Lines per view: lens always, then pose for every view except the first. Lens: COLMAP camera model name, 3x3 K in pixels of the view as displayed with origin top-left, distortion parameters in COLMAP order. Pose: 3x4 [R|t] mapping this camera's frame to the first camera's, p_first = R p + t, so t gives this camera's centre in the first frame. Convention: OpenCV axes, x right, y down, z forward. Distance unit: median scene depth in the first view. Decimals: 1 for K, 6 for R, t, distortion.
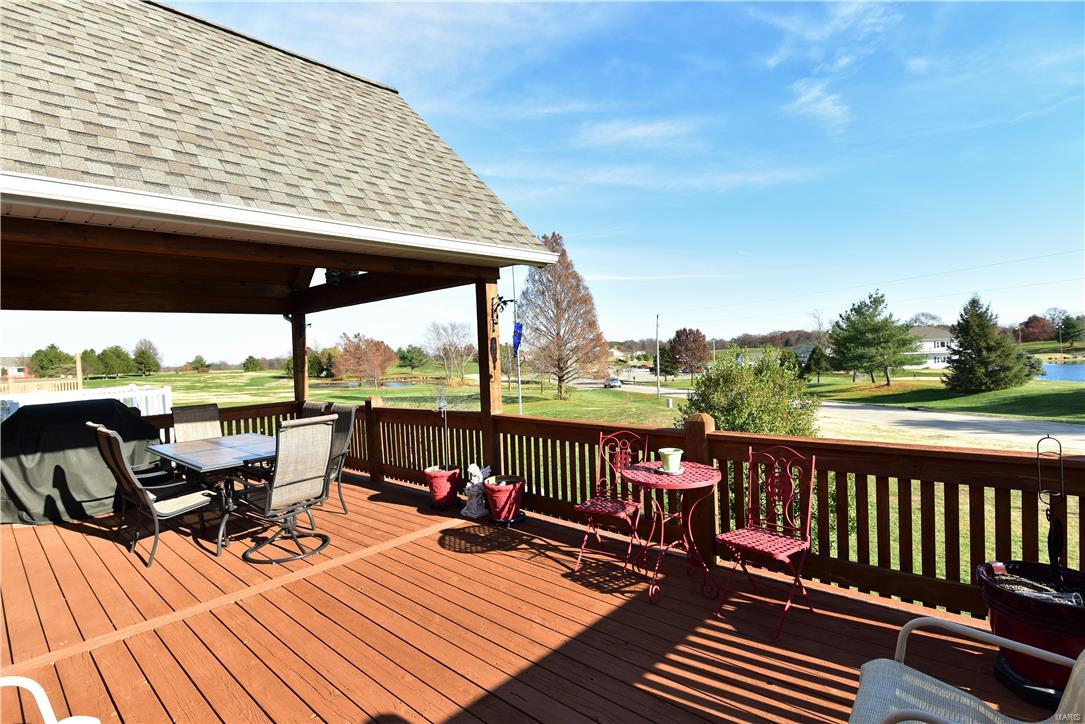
lens RADIAL K [[523.6, 0, 541.5], [0, 523.6, 356.4], [0, 0, 1]] dist [-0.001071, -0.000074]
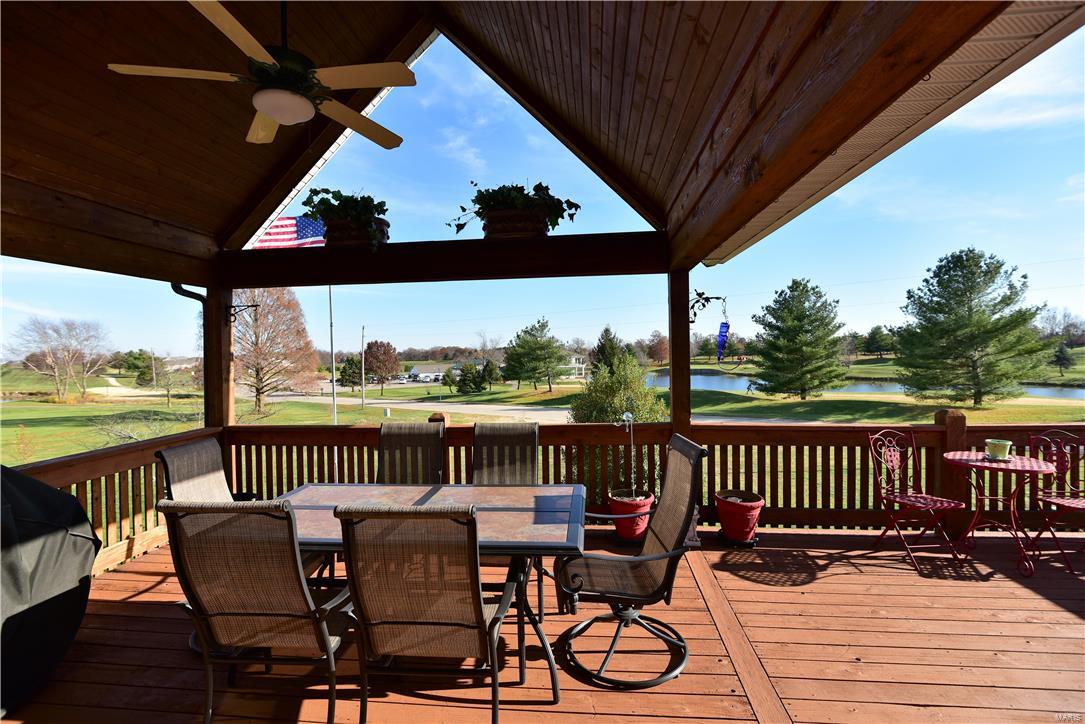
lens RADIAL K [[489.9, 0, 542.5], [0, 489.9, 362.0], [0, 0, 1]] dist [-0.014383, 0.000210]
pose [[0.806113, 0.016004, 0.591546, -0.504000], [-0.008511, 0.999844, -0.015453, 0.012654], [-0.591701, 0.007422, 0.806123, 0.312227]]
